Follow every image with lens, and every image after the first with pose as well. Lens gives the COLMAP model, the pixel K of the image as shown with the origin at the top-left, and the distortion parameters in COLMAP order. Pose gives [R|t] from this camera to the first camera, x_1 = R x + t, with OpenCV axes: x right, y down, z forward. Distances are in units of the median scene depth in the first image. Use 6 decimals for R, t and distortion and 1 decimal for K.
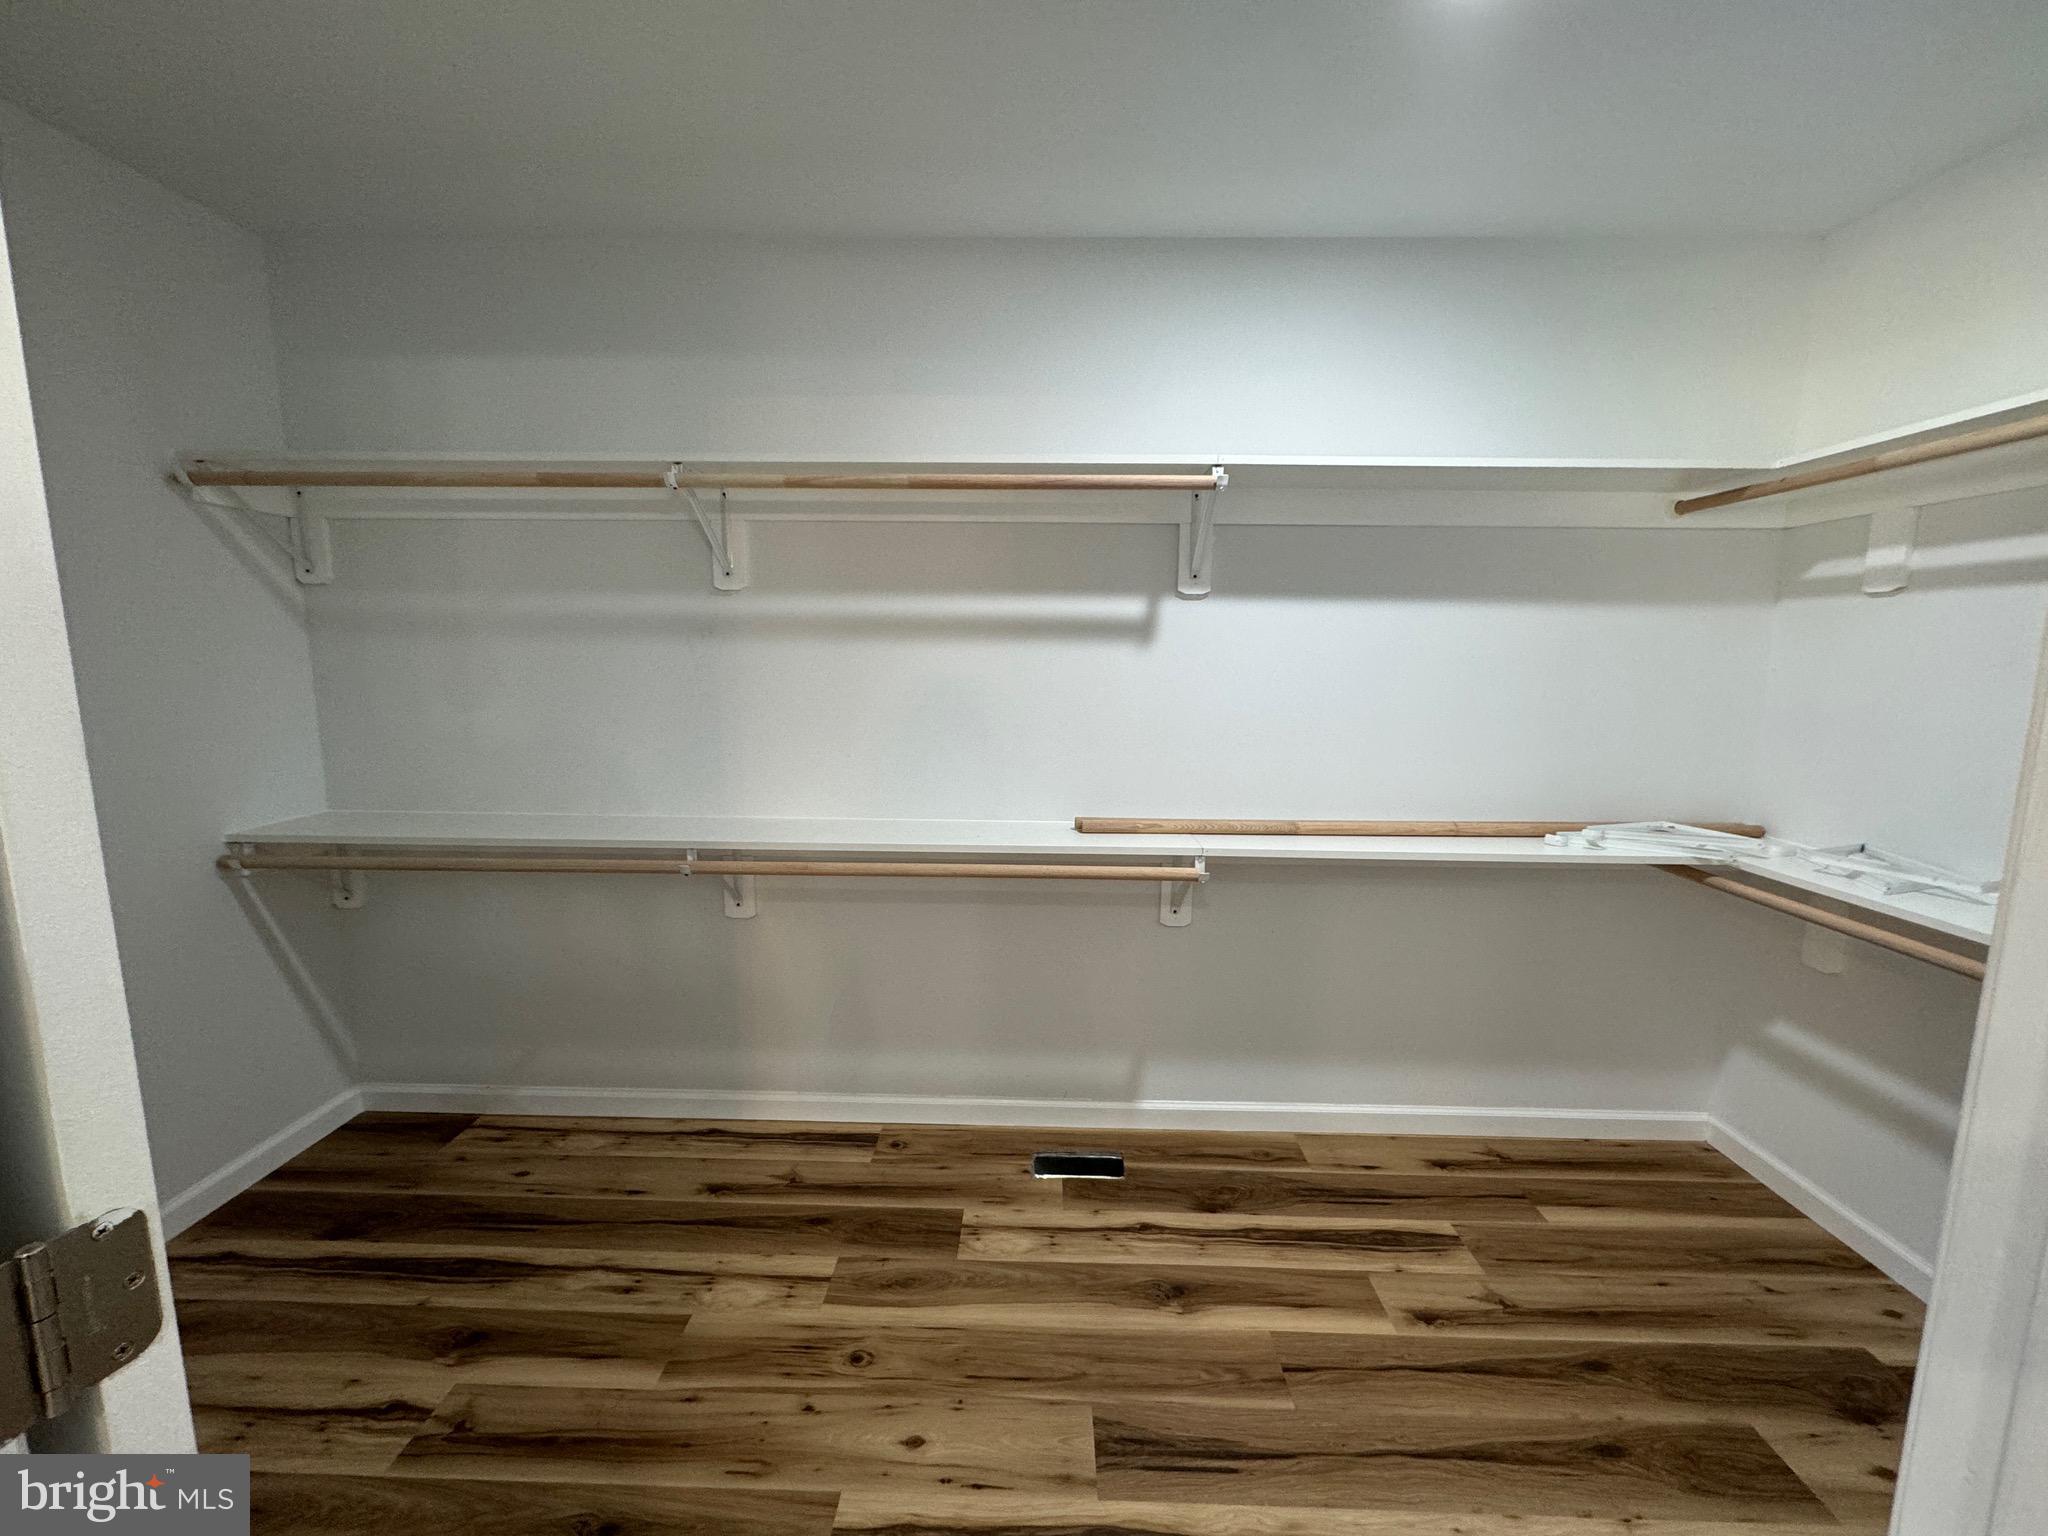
lens RADIAL K [[817.0, 0, 1020.2], [0, 817.0, 765.9], [0, 0, 1]] dist [-0.000525, -0.000419]
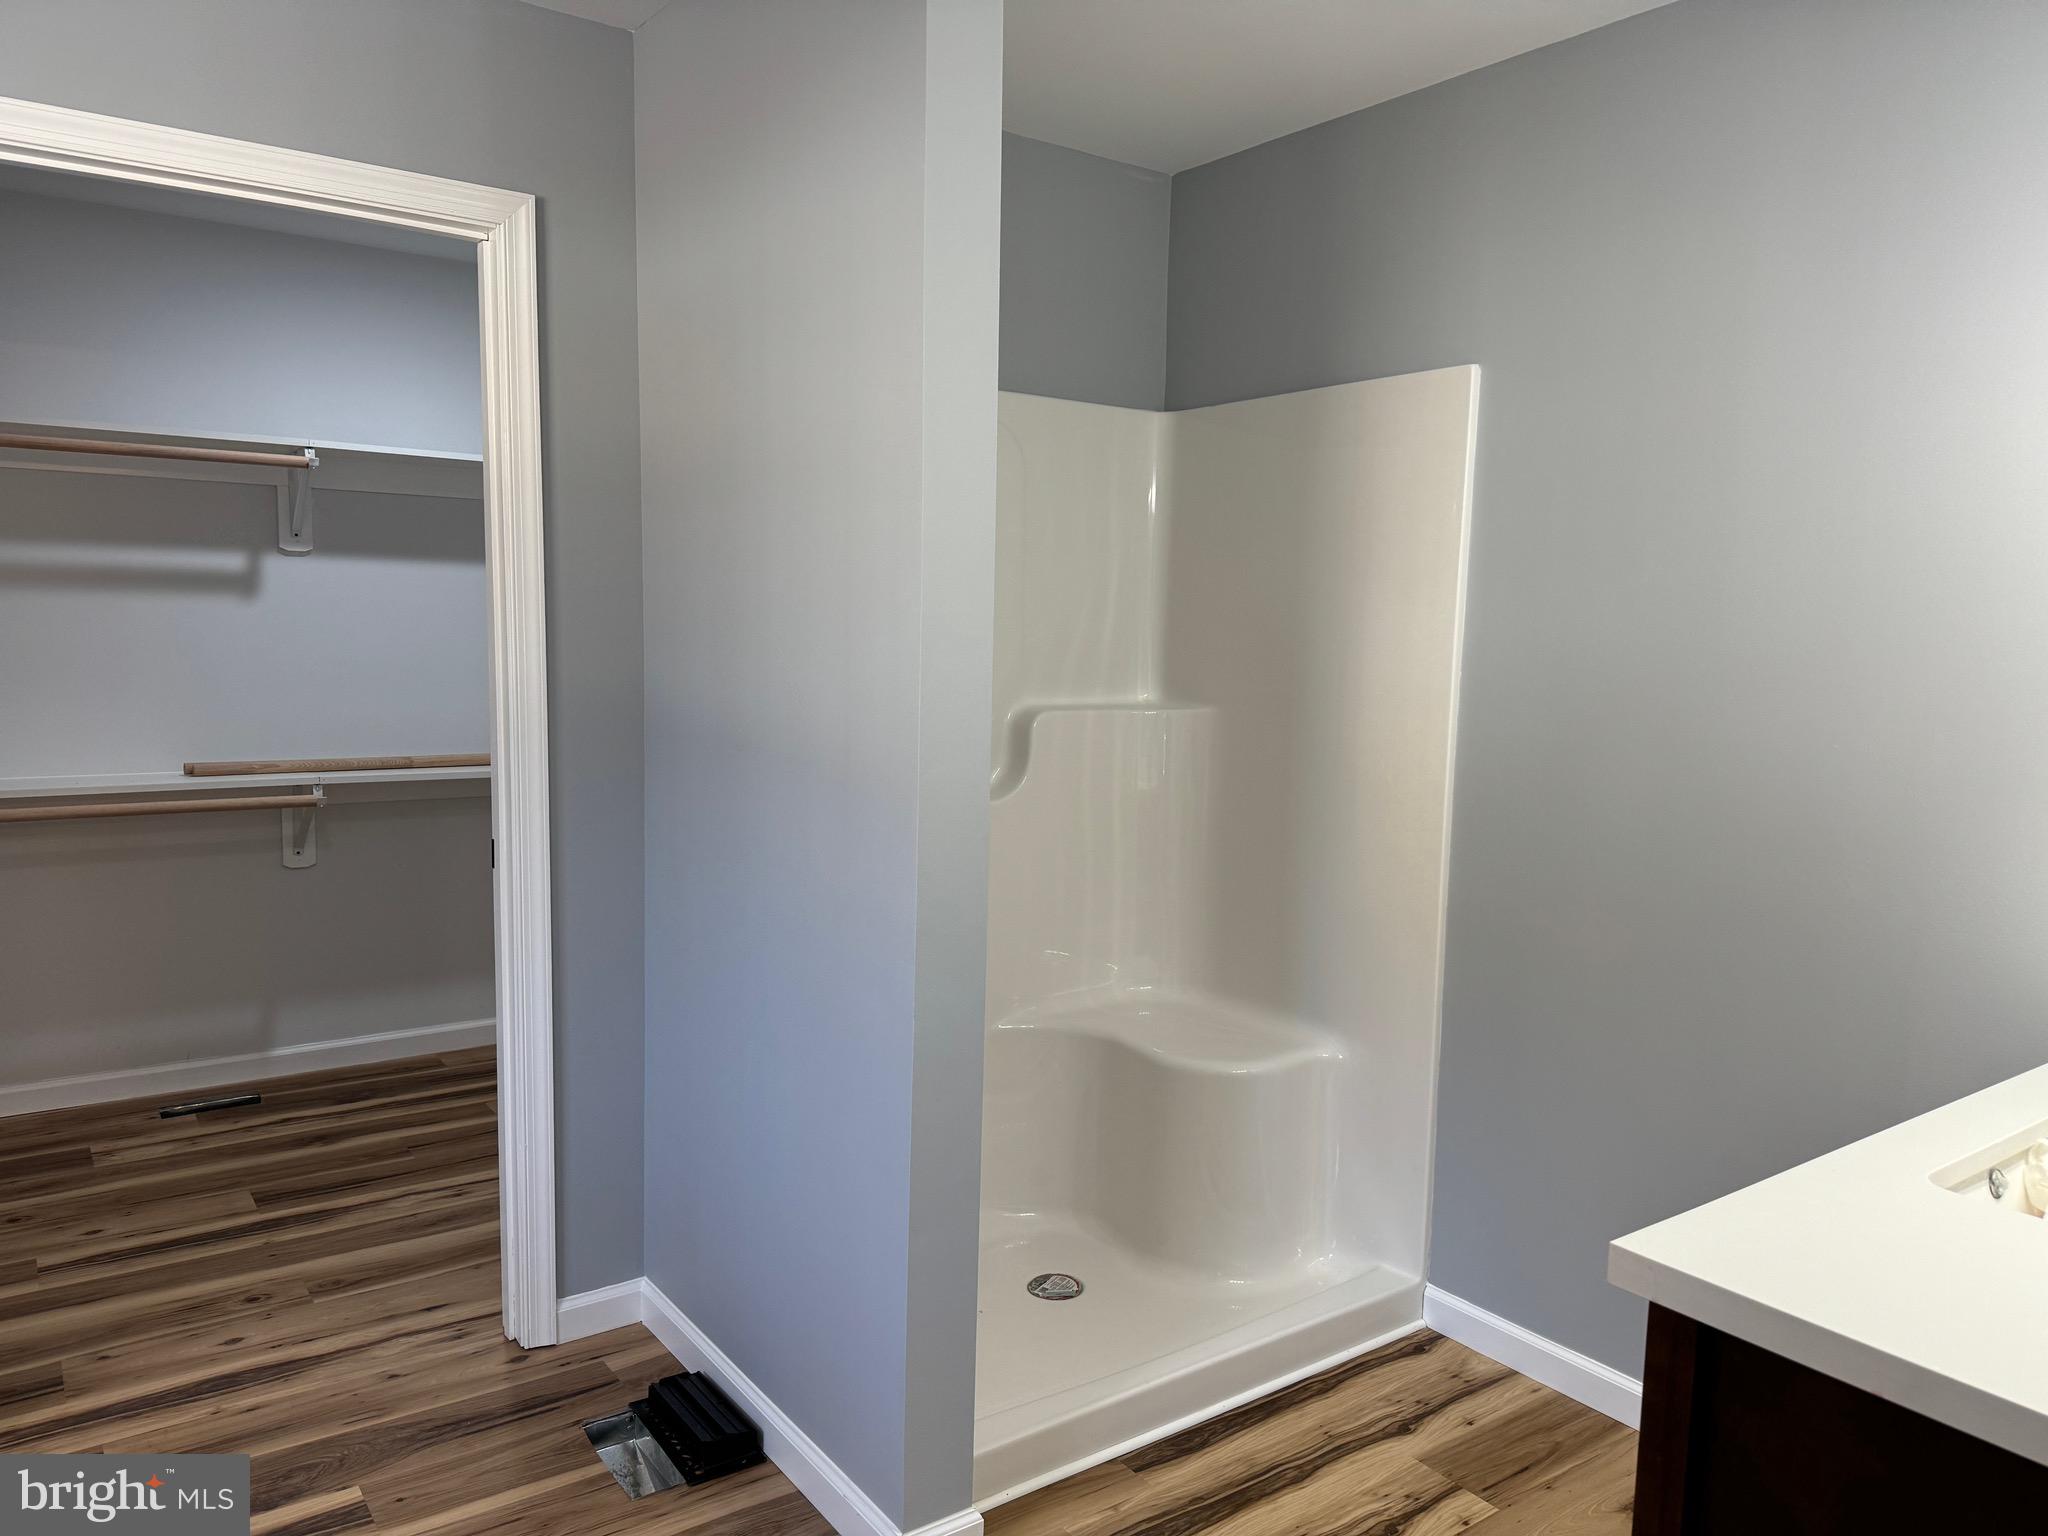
lens RADIAL K [[1456.3, 0, 1020.5], [0, 1456.3, 772.9], [0, 0, 1]] dist [0.022414, -0.022961]
pose [[0.797473, -0.055724, 0.600776, -0.213159], [0.071225, 0.997458, -0.002027, 0.162760], [-0.599136, 0.044407, 0.799415, -1.168626]]
